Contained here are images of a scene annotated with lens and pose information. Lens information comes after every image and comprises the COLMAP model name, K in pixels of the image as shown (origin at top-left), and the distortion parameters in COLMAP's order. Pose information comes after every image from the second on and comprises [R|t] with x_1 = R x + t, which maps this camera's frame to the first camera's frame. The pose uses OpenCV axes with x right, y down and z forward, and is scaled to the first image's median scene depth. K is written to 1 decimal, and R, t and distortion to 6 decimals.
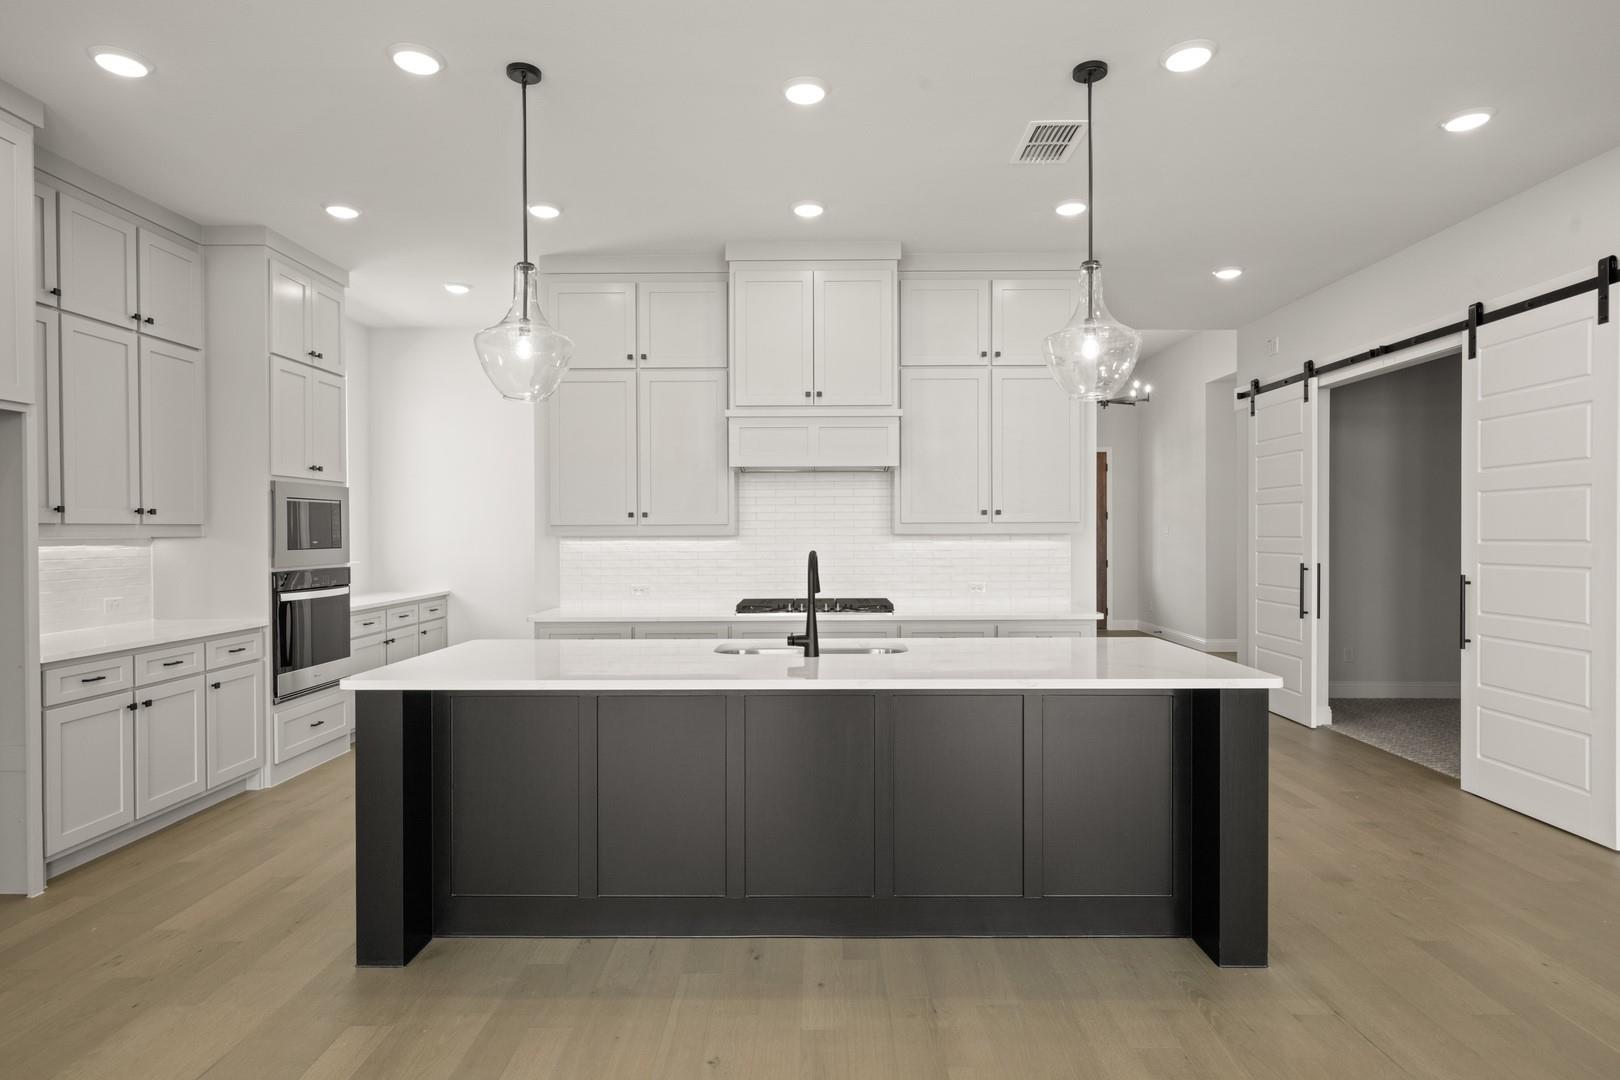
lens RADIAL K [[878.4, 0, 810.0], [0, 878.4, 540.0], [0, 0, 1]] dist [-0.001907, 0.000570]
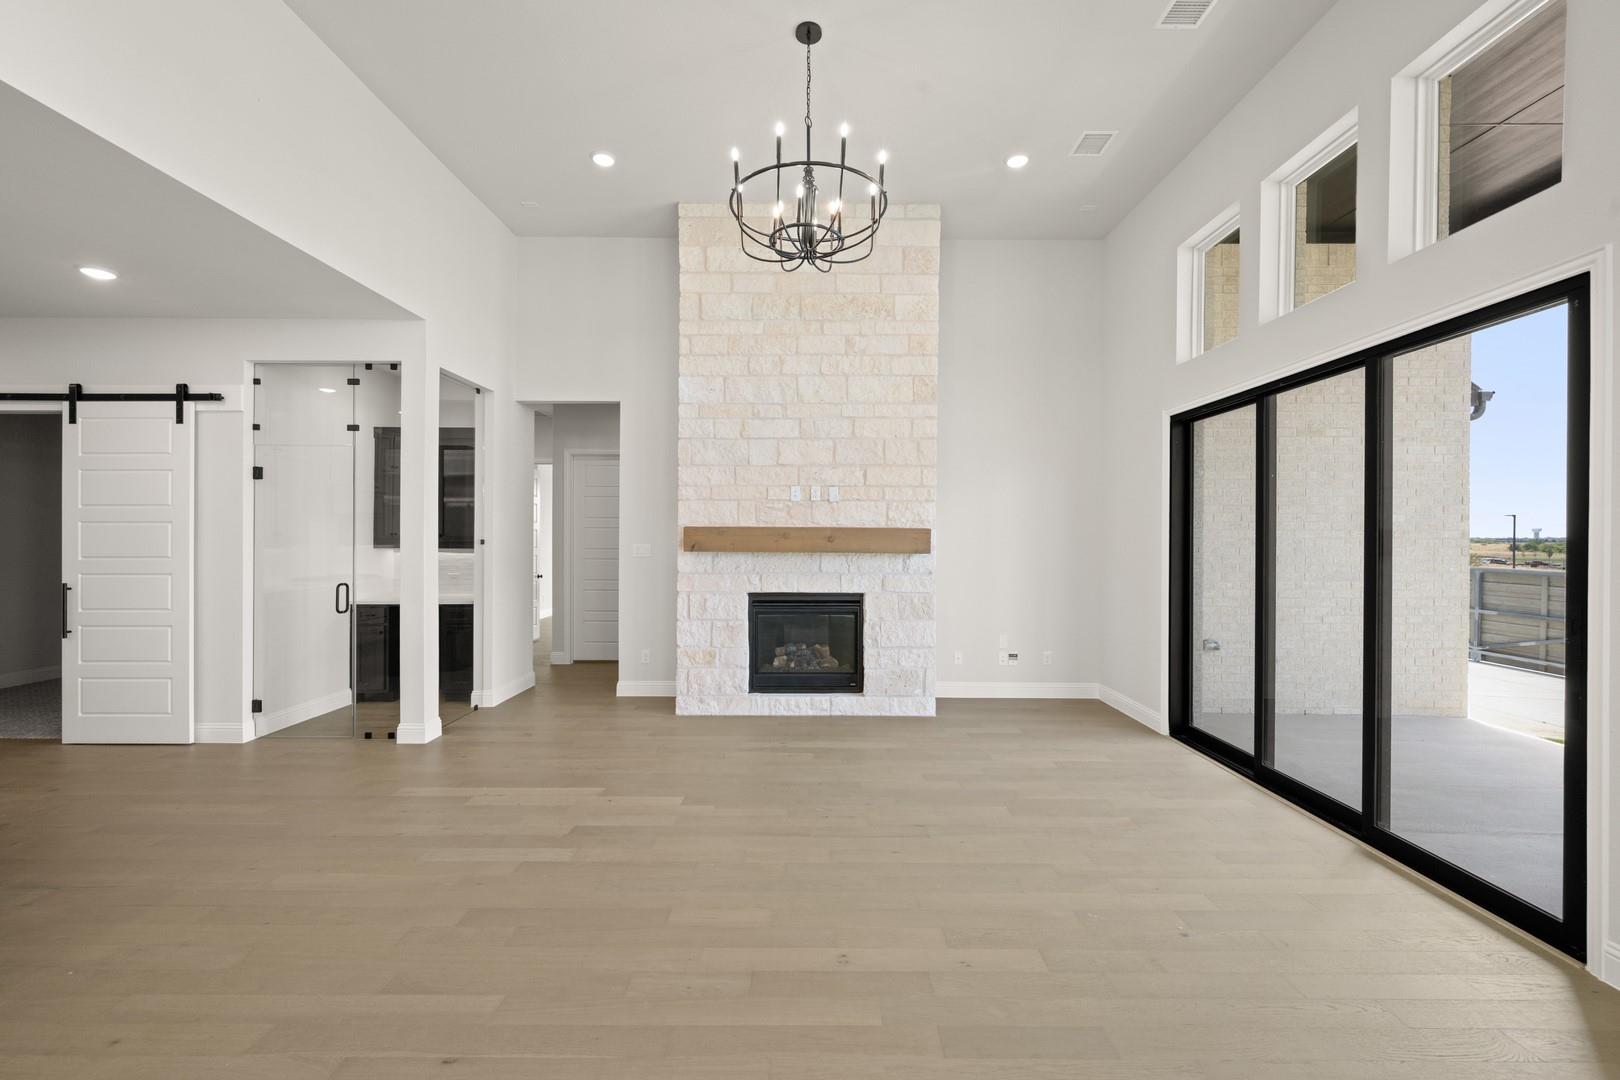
lens RADIAL K [[663.8, 0, 810.0], [0, 663.8, 540.0], [0, 0, 1]] dist [-0.000890, -0.000418]
pose [[-0.003872, 0.001834, 0.999991, -0.269918], [0.005188, 0.999985, -0.001814, -0.018299], [-0.999979, 0.005181, -0.003882, -0.133982]]
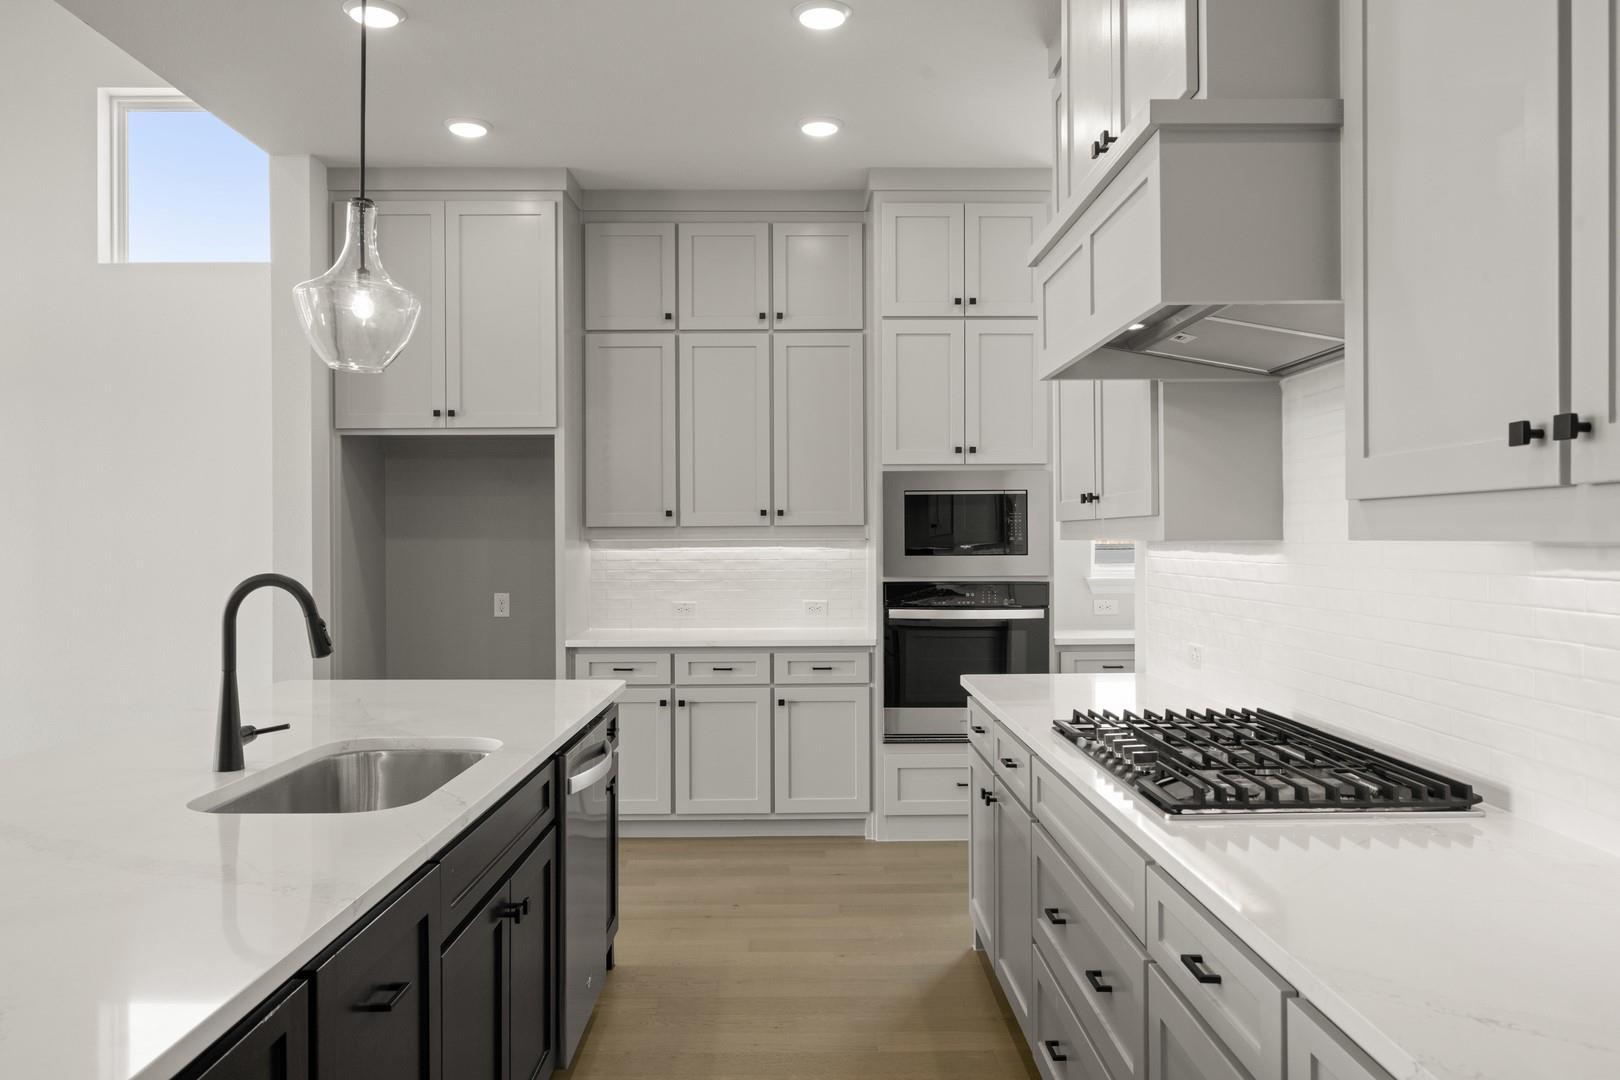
lens RADIAL K [[1177.2, 0, 810.0], [0, 1177.2, 540.0], [0, 0, 1]] dist [0.042662, 0.000557]
pose [[0.019121, 0.007454, -0.999789, 0.515757], [-0.004418, 0.999963, 0.007371, -0.011393], [0.999807, 0.004276, 0.019153, 0.945578]]
